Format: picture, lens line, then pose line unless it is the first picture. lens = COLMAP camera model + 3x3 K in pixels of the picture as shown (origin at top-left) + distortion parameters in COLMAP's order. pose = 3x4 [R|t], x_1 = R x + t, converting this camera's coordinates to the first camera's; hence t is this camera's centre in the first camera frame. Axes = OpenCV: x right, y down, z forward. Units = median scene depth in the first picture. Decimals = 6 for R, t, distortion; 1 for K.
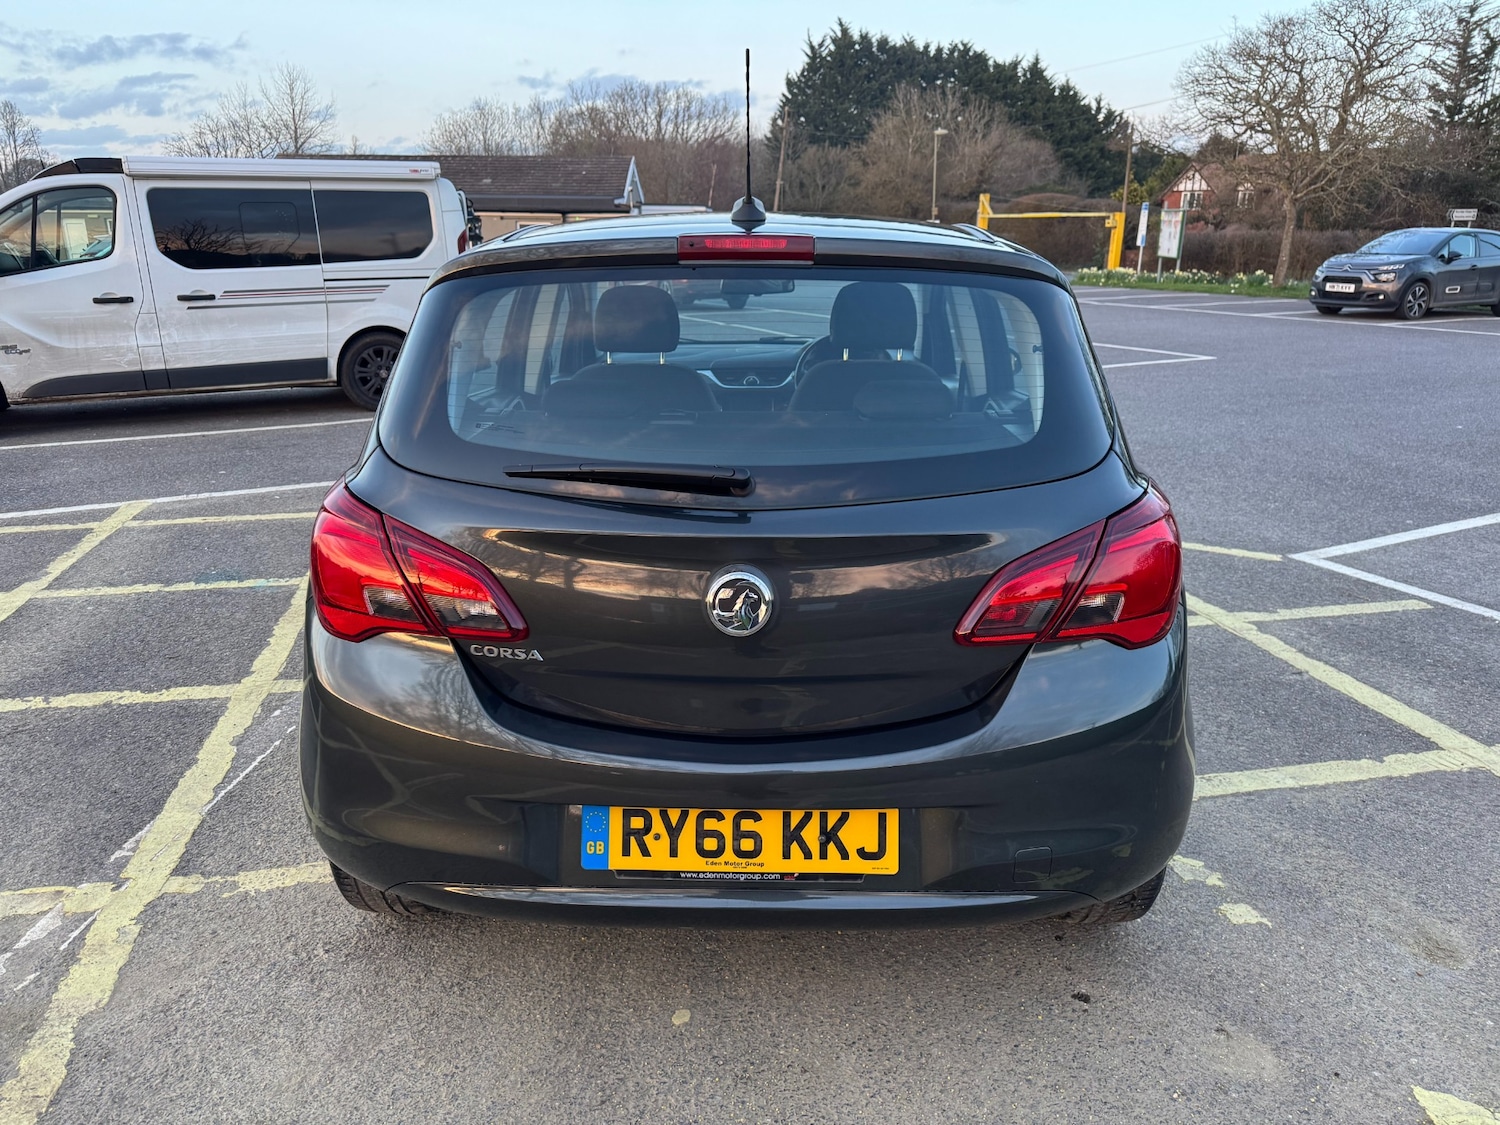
lens RADIAL K [[1056.3, 0, 736.8], [0, 1056.3, 572.3], [0, 0, 1]] dist [0.034601, -0.039255]
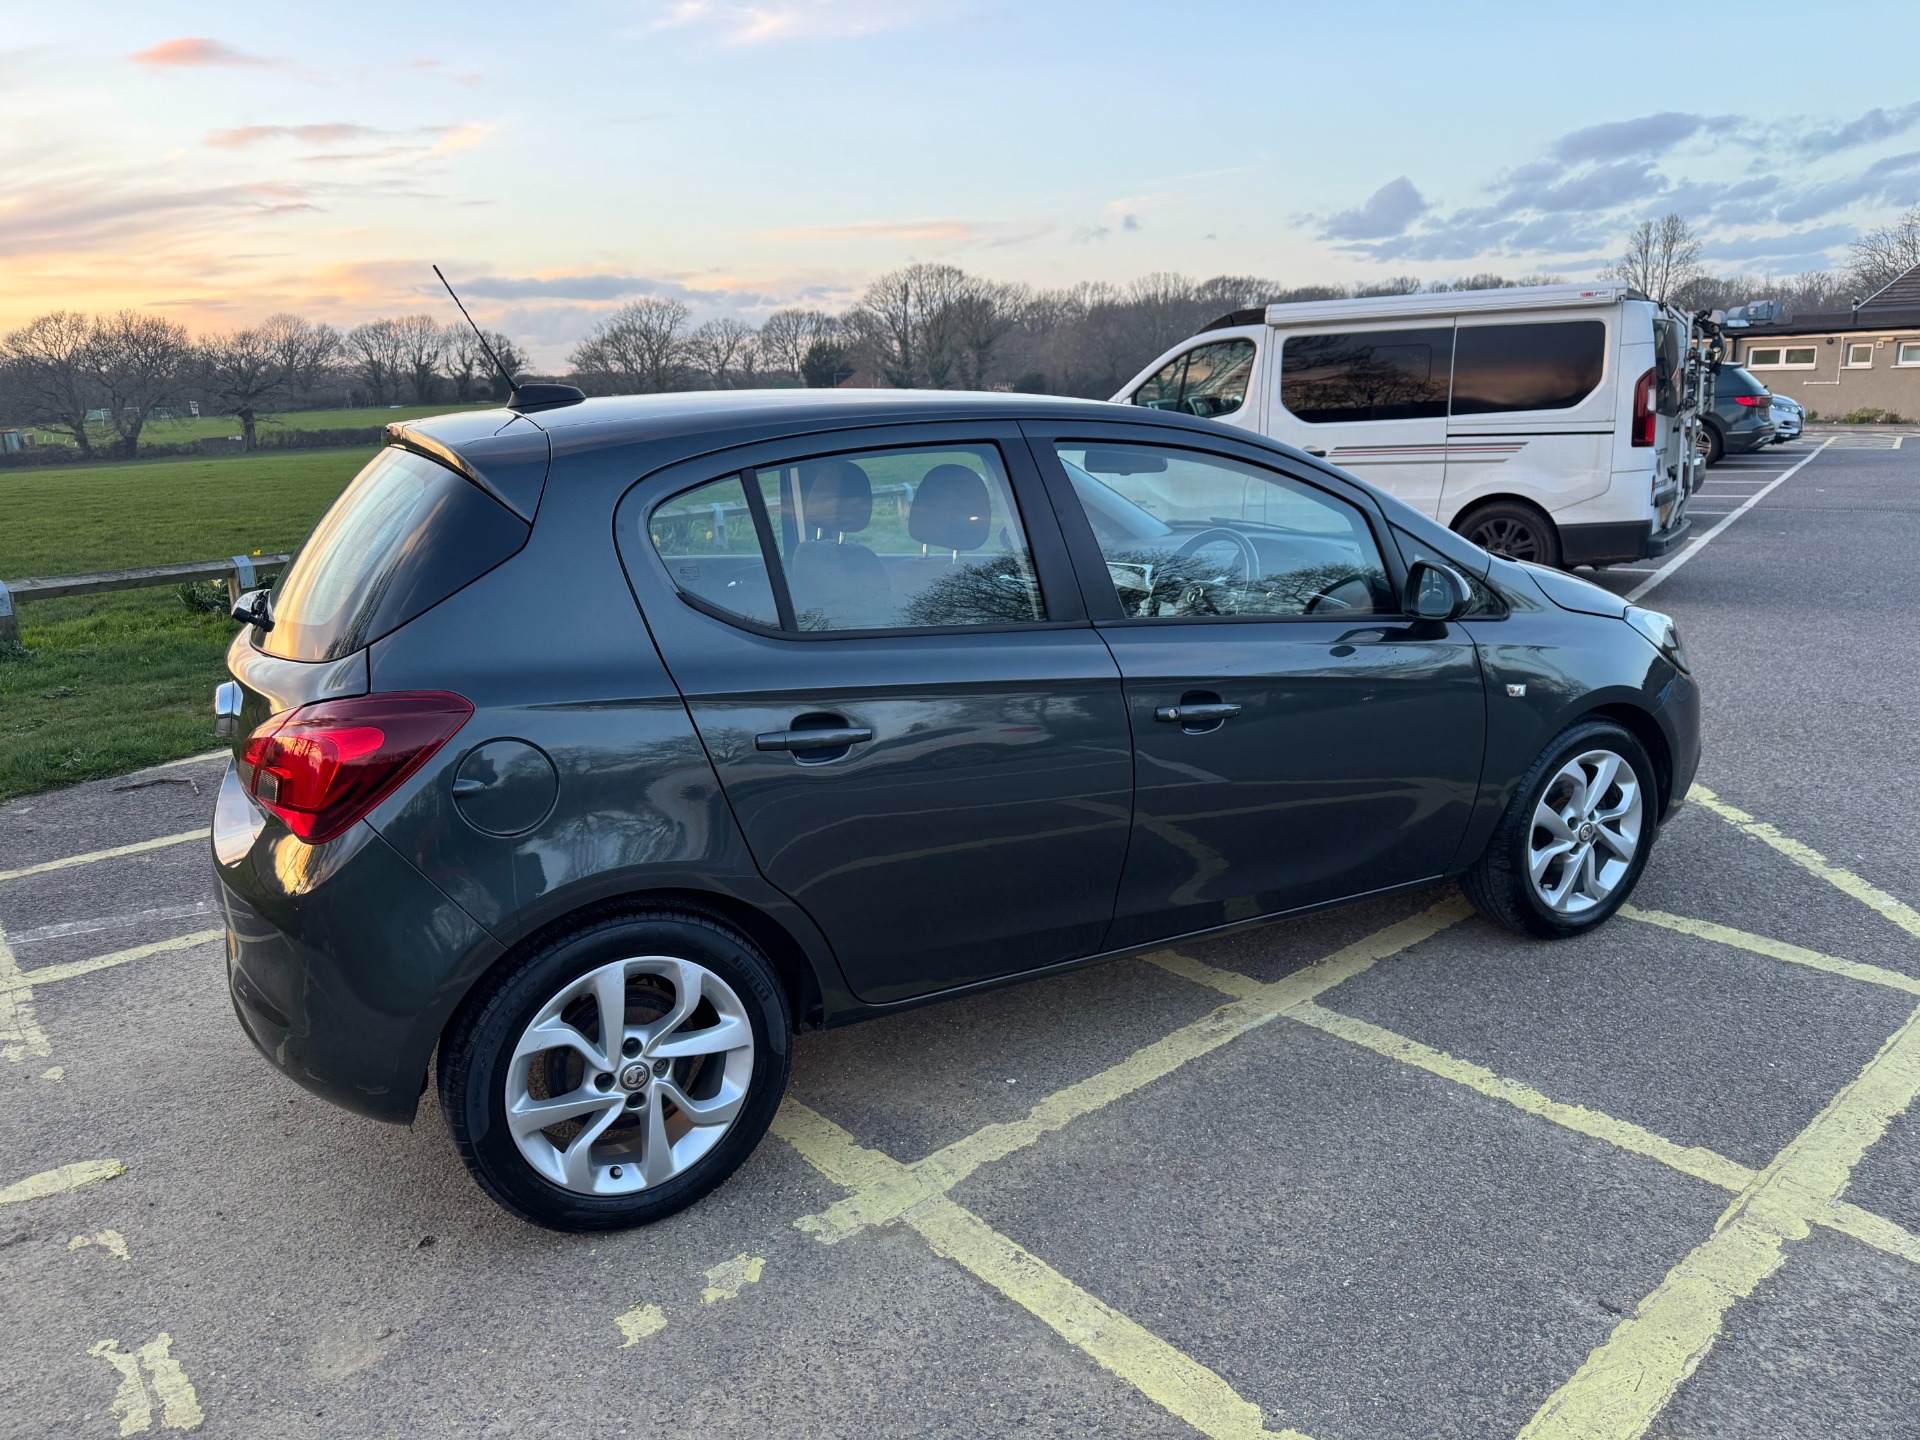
lens RADIAL K [[1352.1, 0, 965.5], [0, 1352.1, 735.0], [0, 0, 1]] dist [0.034601, -0.039255]
pose [[0.503468, 0.200767, -0.840364, 0.379291], [-0.236304, 0.967541, 0.089579, -0.062251], [0.831072, 0.153481, 0.534569, 0.179708]]
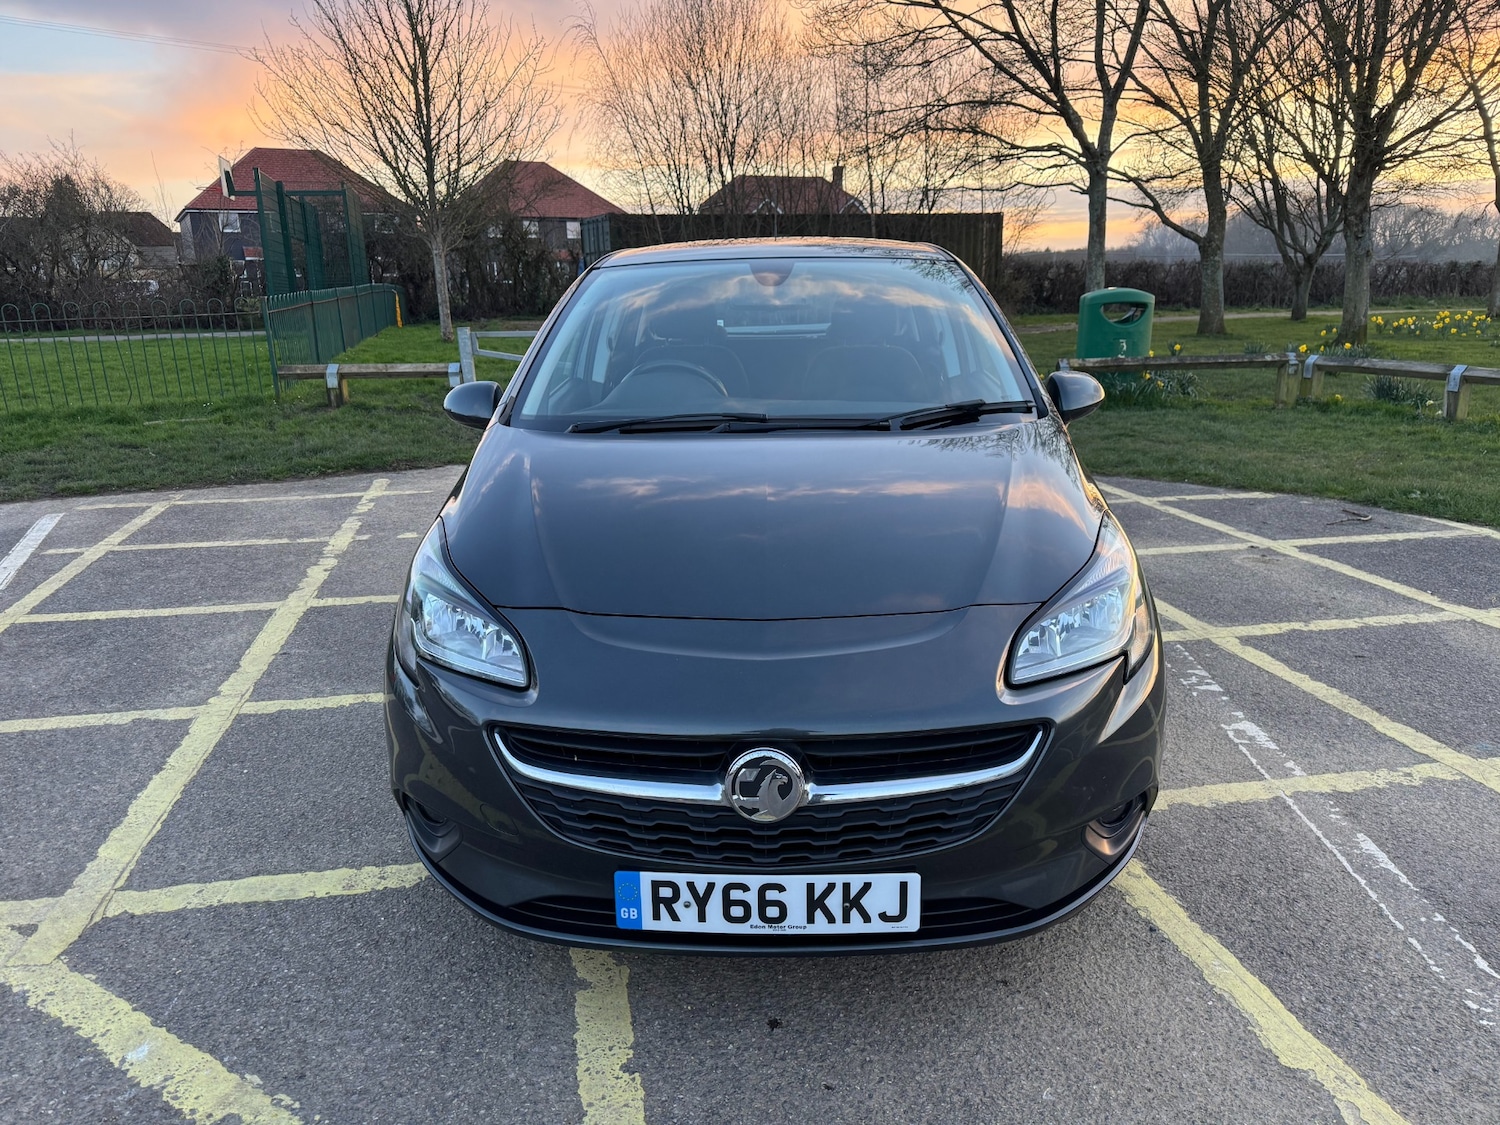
lens RADIAL K [[1056.3, 0, 746.8], [0, 1056.3, 557.5], [0, 0, 1]] dist [0.034601, -0.039255]
pose [[-0.999800, 0.015322, 0.012889, 0.014814], [0.019847, 0.843232, 0.537183, -0.258591], [-0.002638, 0.537331, -0.843367, 0.846222]]
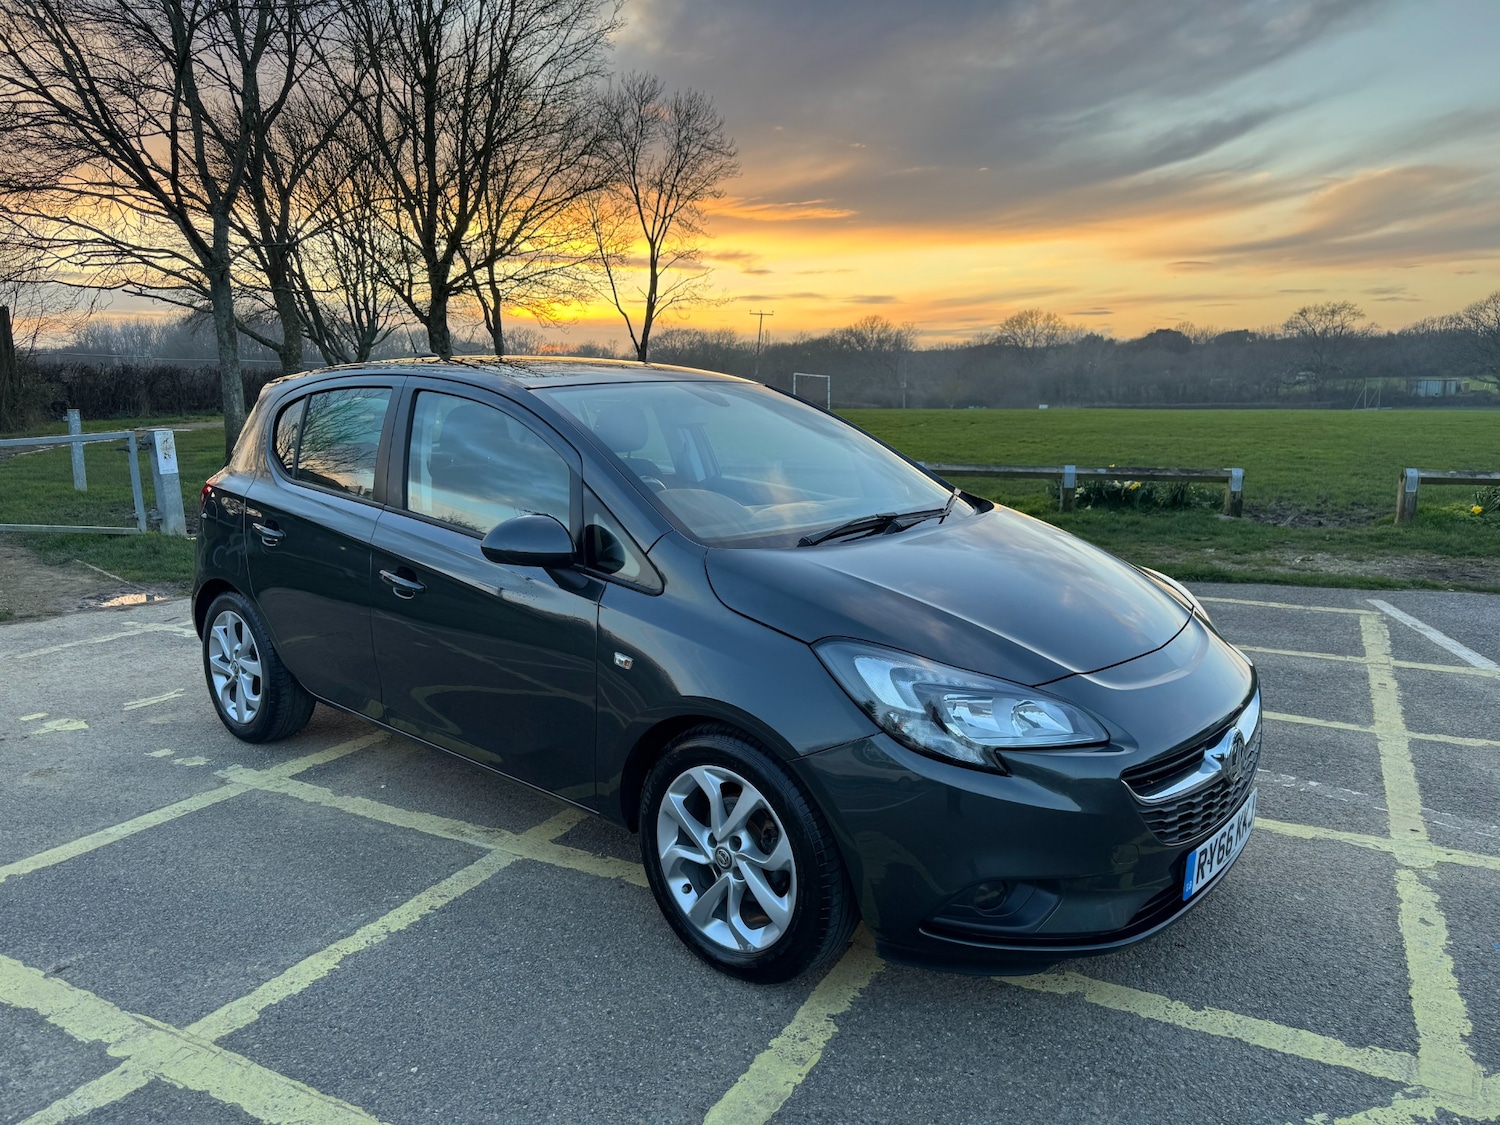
lens RADIAL K [[1056.3, 0, 735.6], [0, 1056.3, 568.6], [0, 0, 1]] dist [0.034601, -0.039255]
pose [[-0.631910, 0.145407, -0.761279, 0.336124], [-0.231484, 0.902001, 0.364431, -0.230347], [0.739665, 0.406511, -0.536324, 0.724567]]
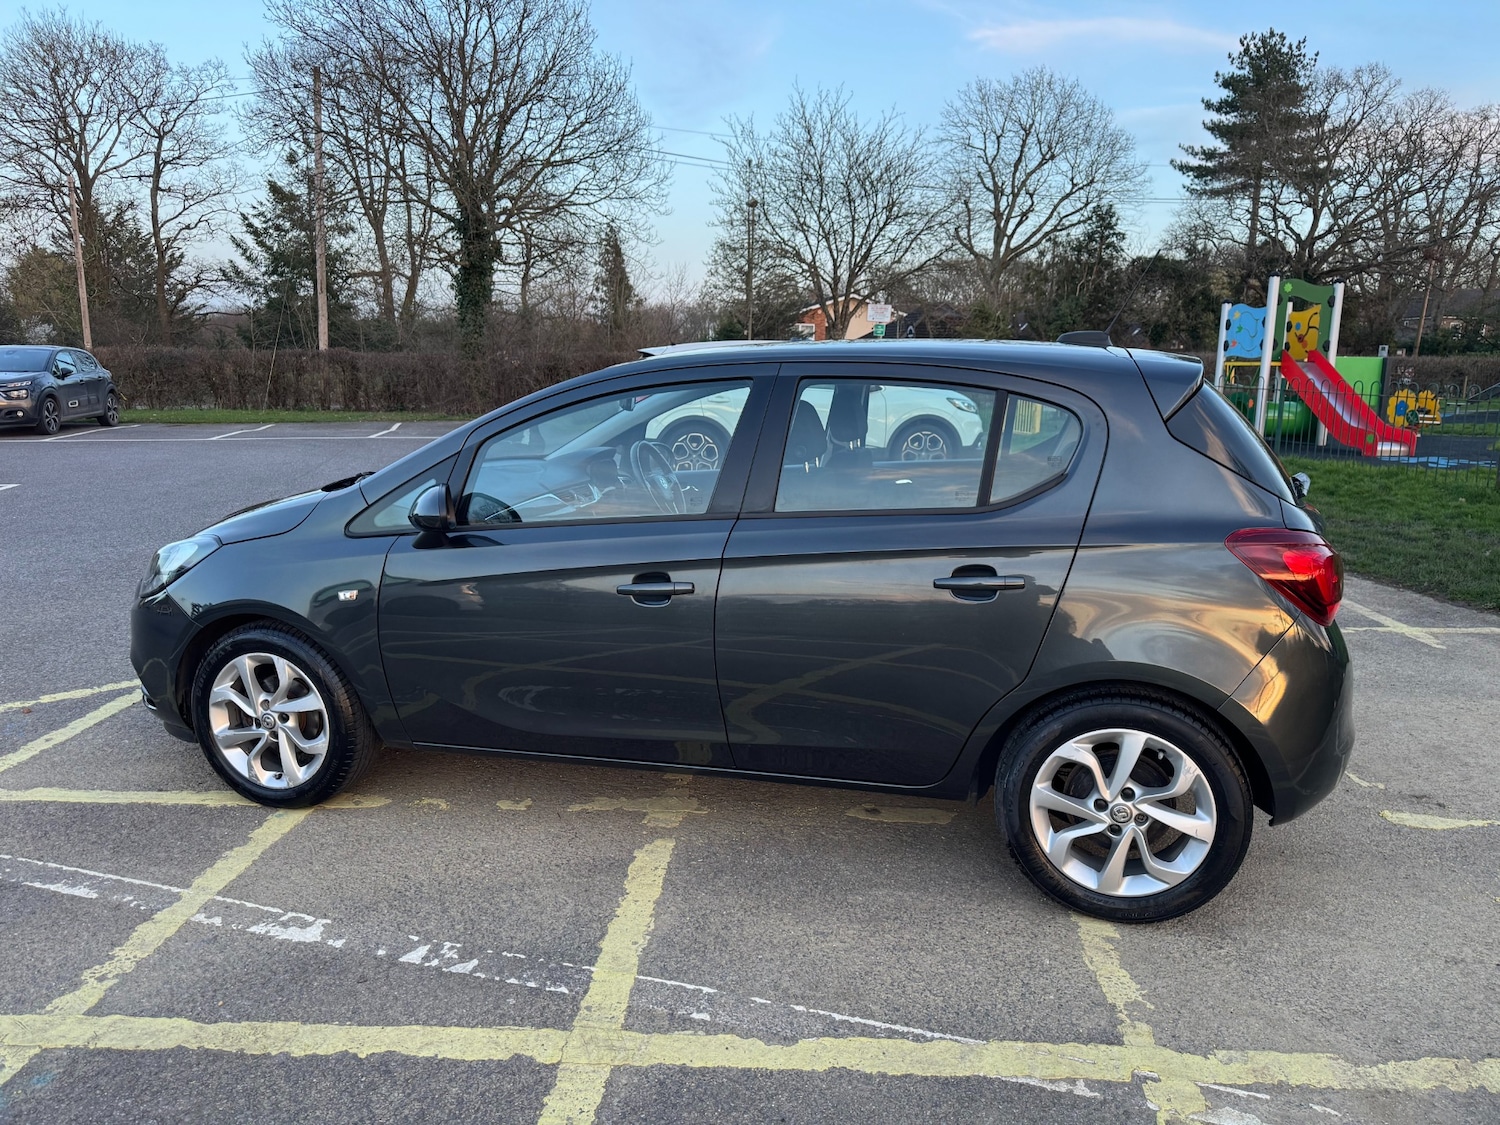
lens RADIAL K [[1056.3, 0, 753.6], [0, 1056.3, 575.9], [0, 0, 1]] dist [0.034601, -0.039255]
pose [[0.237327, -0.194160, 0.951829, -0.429365], [0.288128, 0.949801, 0.121906, -0.090630], [-0.927717, 0.245317, 0.281356, 0.290611]]
